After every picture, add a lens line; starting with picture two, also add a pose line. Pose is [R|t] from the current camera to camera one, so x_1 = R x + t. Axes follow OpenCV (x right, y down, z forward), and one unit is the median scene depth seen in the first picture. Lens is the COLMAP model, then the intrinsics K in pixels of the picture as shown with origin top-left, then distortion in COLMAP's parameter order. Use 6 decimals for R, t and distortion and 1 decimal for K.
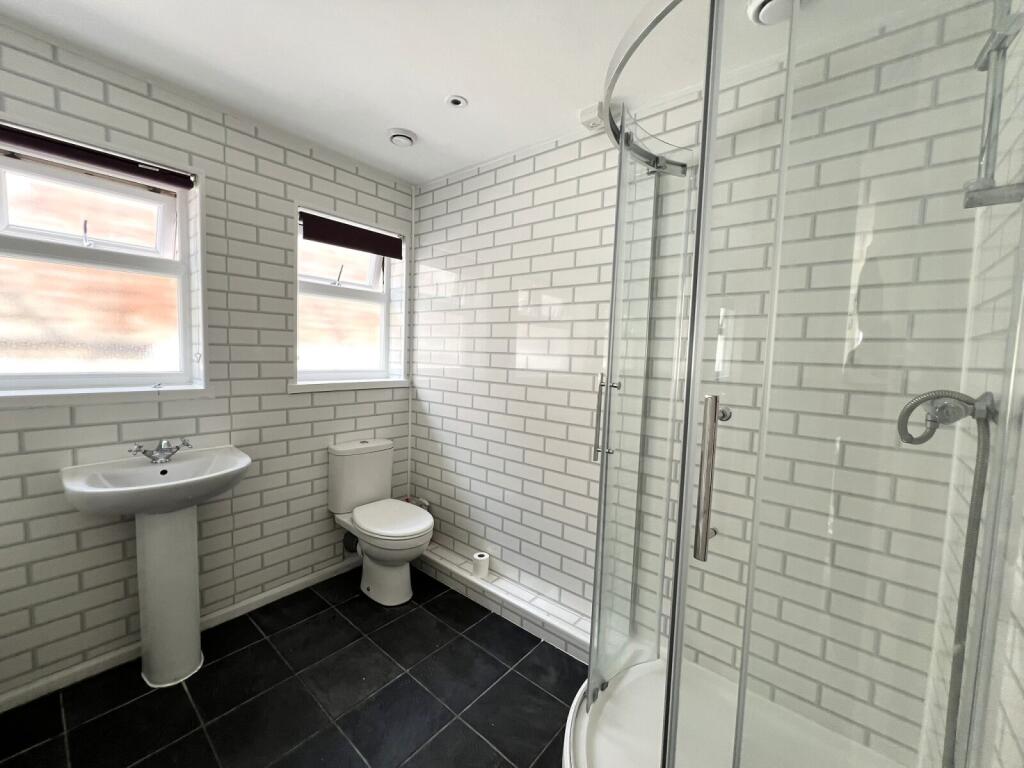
lens RADIAL K [[407.5, 0, 512.0], [0, 407.5, 384.0], [0, 0, 1]] dist [-0.000577, -0.000047]
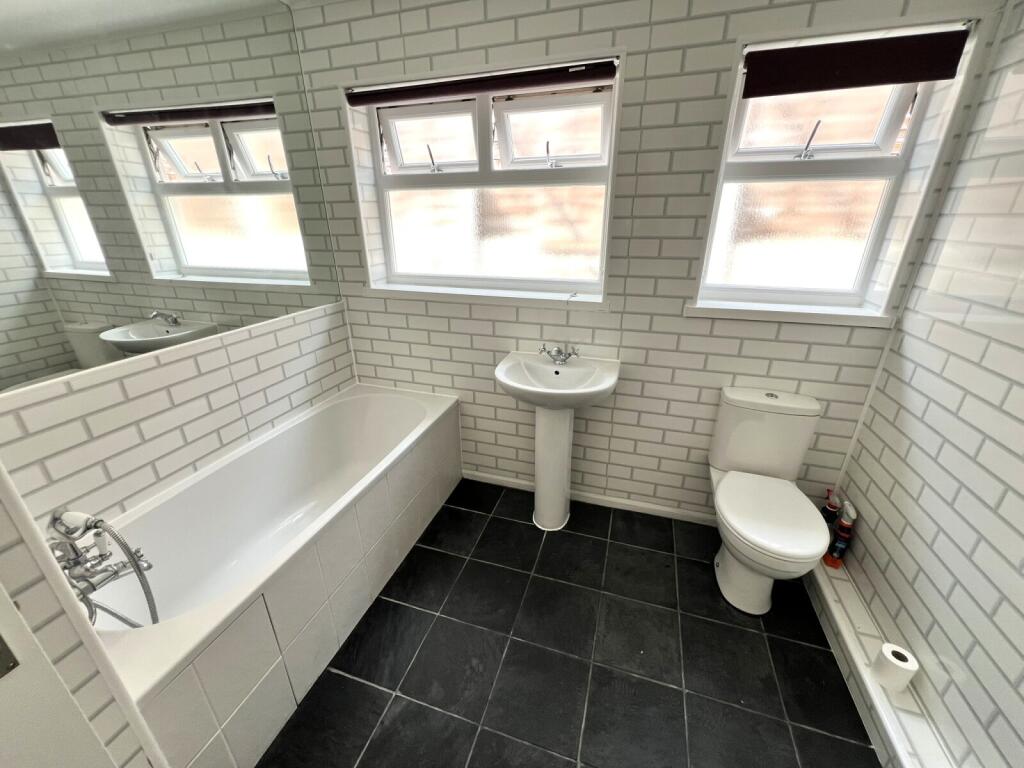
lens RADIAL K [[407.5, 0, 512.0], [0, 407.5, 384.0], [0, 0, 1]] dist [-0.000577, -0.000047]
pose [[0.376674, 0.318399, -0.869907, 0.101814], [-0.057396, 0.945291, 0.321138, -0.095404], [0.924566, -0.071035, 0.374342, 0.339133]]
